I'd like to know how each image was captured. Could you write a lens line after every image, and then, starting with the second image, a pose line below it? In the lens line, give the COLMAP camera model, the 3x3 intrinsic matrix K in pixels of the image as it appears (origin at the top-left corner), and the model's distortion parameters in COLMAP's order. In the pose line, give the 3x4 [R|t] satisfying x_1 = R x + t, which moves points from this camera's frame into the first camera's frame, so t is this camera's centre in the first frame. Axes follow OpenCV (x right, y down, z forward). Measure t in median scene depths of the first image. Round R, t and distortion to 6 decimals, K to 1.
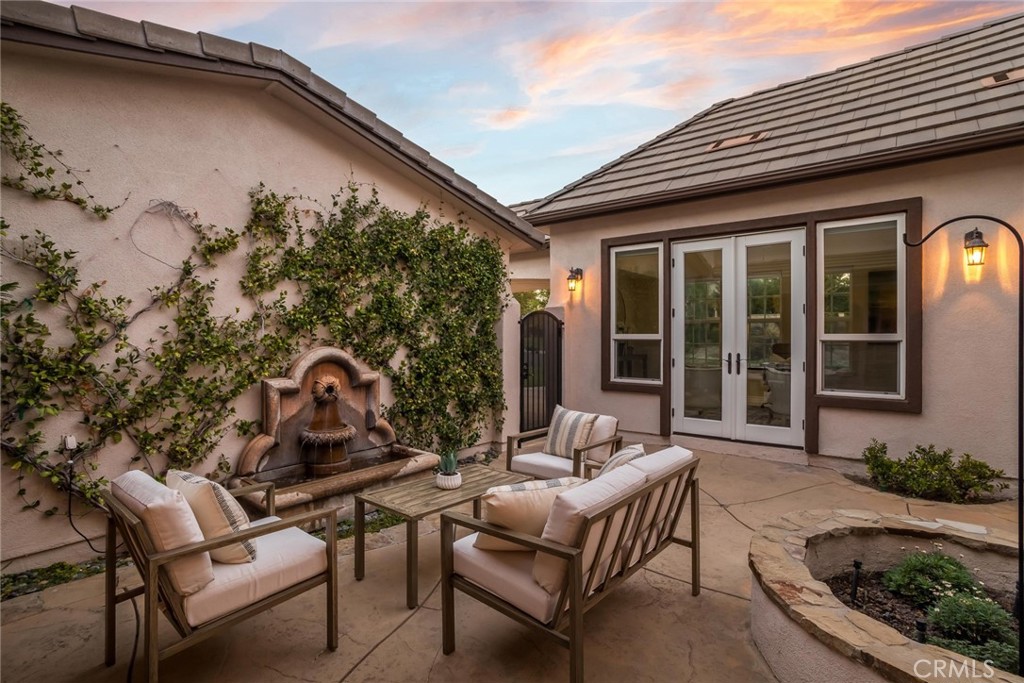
lens RADIAL K [[490.4, 0, 508.4], [0, 490.4, 340.2], [0, 0, 1]] dist [-0.025649, 0.003578]
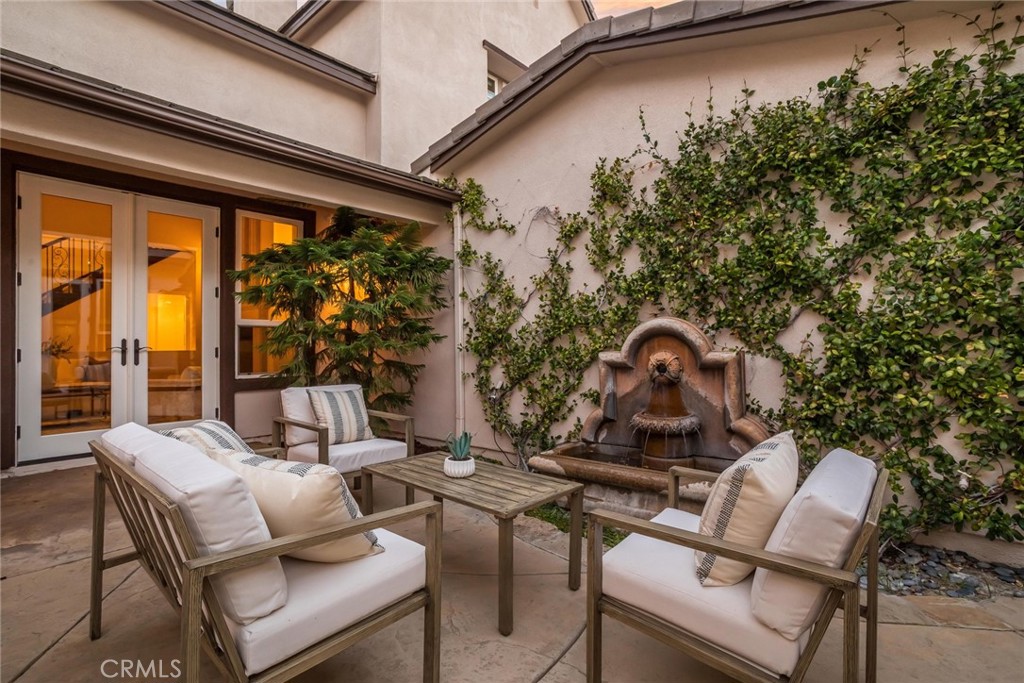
lens RADIAL K [[490.4, 0, 507.8], [0, 490.4, 339.1], [0, 0, 1]] dist [-0.025649, 0.003578]
pose [[-0.009419, -0.008376, -0.999921, 0.505428], [0.001018, 0.999964, -0.008386, 0.062462], [0.999955, -0.001097, -0.009410, 0.806821]]
